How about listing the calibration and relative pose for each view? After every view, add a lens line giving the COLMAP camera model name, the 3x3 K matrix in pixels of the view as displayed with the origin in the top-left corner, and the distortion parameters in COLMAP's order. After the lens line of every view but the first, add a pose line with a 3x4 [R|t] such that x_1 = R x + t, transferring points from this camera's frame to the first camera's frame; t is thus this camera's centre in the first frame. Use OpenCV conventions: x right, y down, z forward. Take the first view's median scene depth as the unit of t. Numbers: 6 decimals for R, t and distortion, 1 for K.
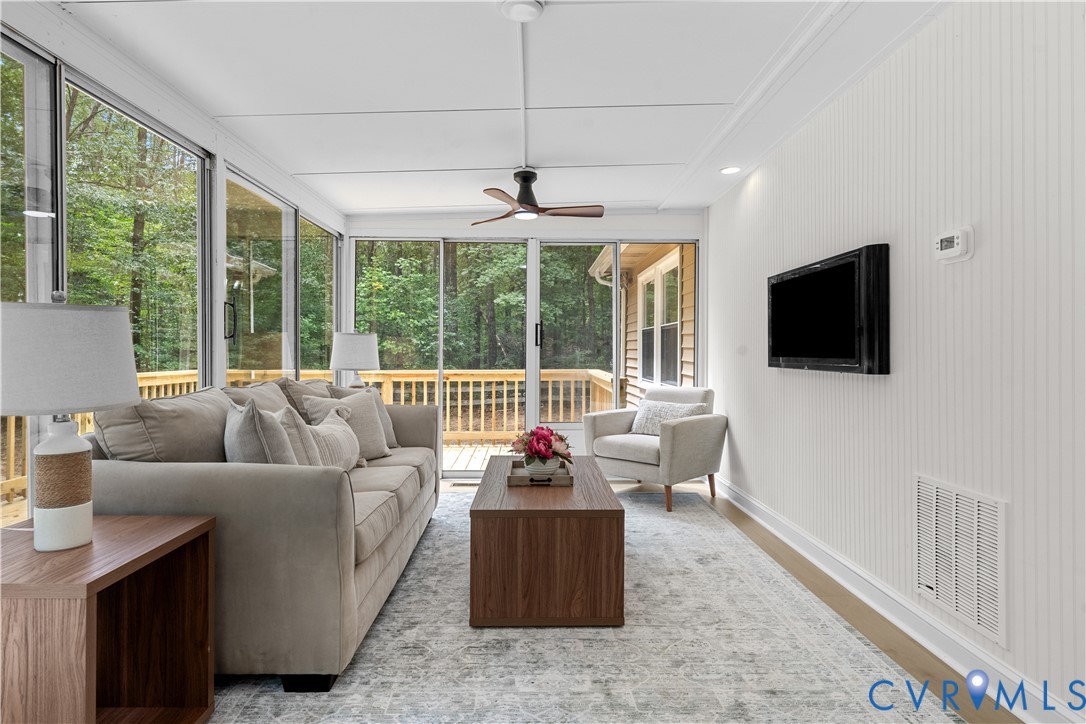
lens RADIAL K [[603.8, 0, 540.1], [0, 603.8, 354.5], [0, 0, 1]] dist [0.010084, -0.000488]
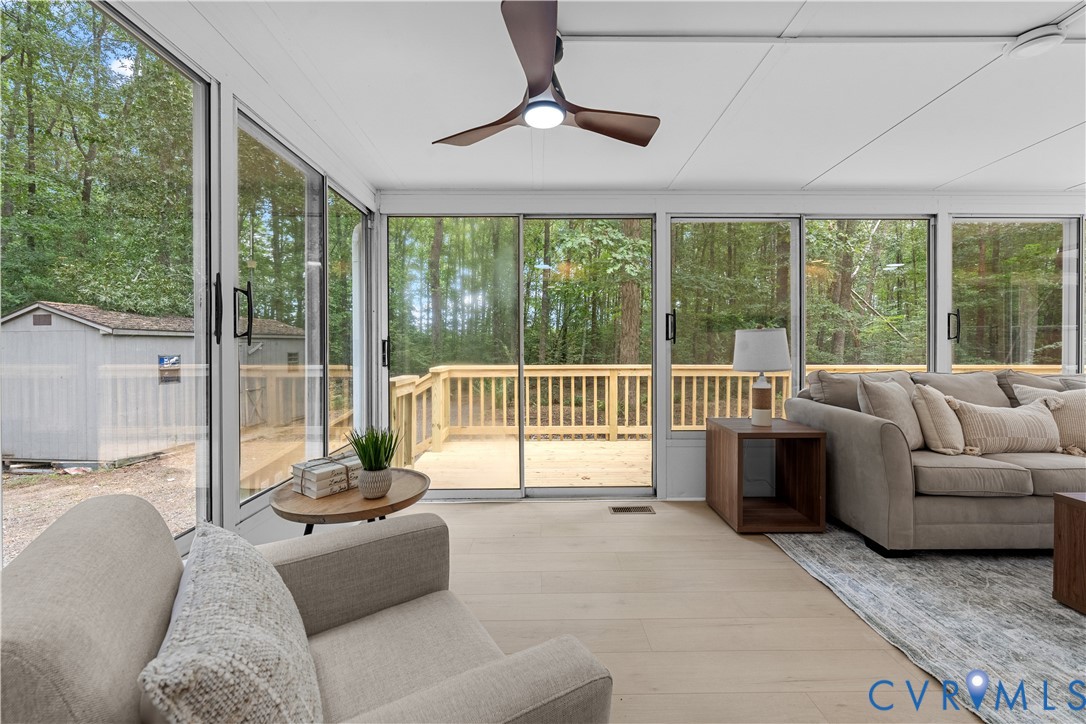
lens RADIAL K [[445.3, 0, 549.0], [0, 445.3, 356.0], [0, 0, 1]] dist [0.000281, -0.000271]
pose [[-0.001598, 0.021021, -0.999778, 0.642381], [-0.004473, 0.999769, 0.021028, -0.004848], [0.999989, 0.004506, -0.001504, 0.075576]]
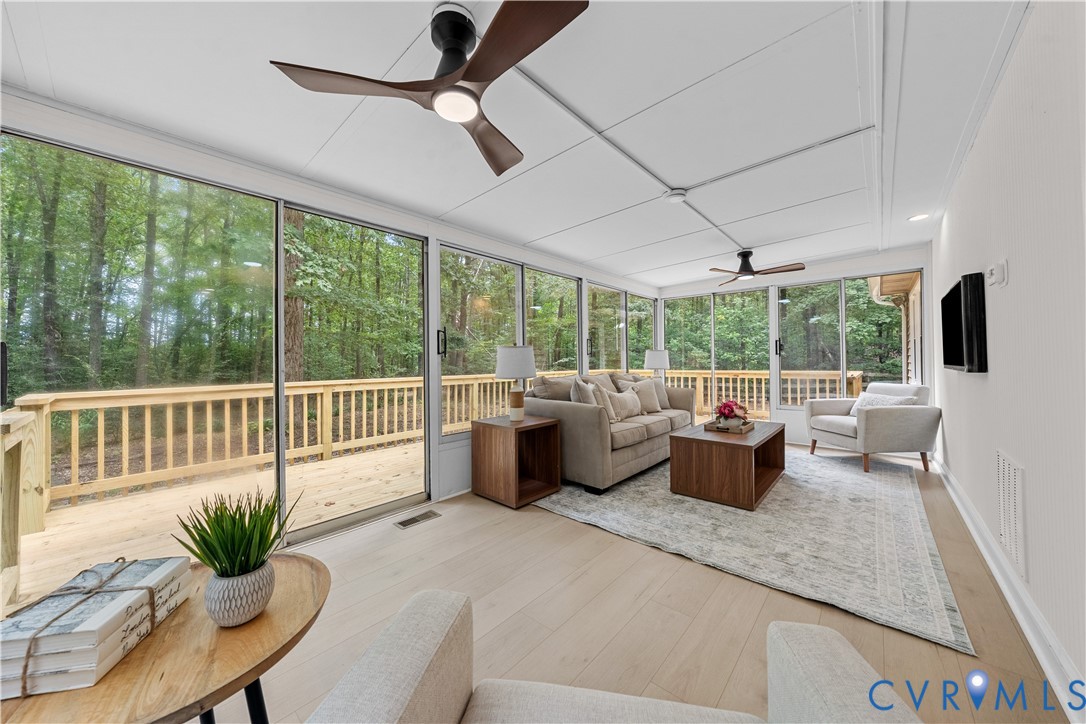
lens RADIAL K [[372.8, 0, 541.1], [0, 372.8, 359.2], [0, 0, 1]] dist [0.001195, -0.000208]
pose [[0.731501, -0.011019, -0.681751, 0.407575], [0.006501, 0.999937, -0.009187, 0.004544], [0.681809, 0.002288, 0.731527, -0.222609]]
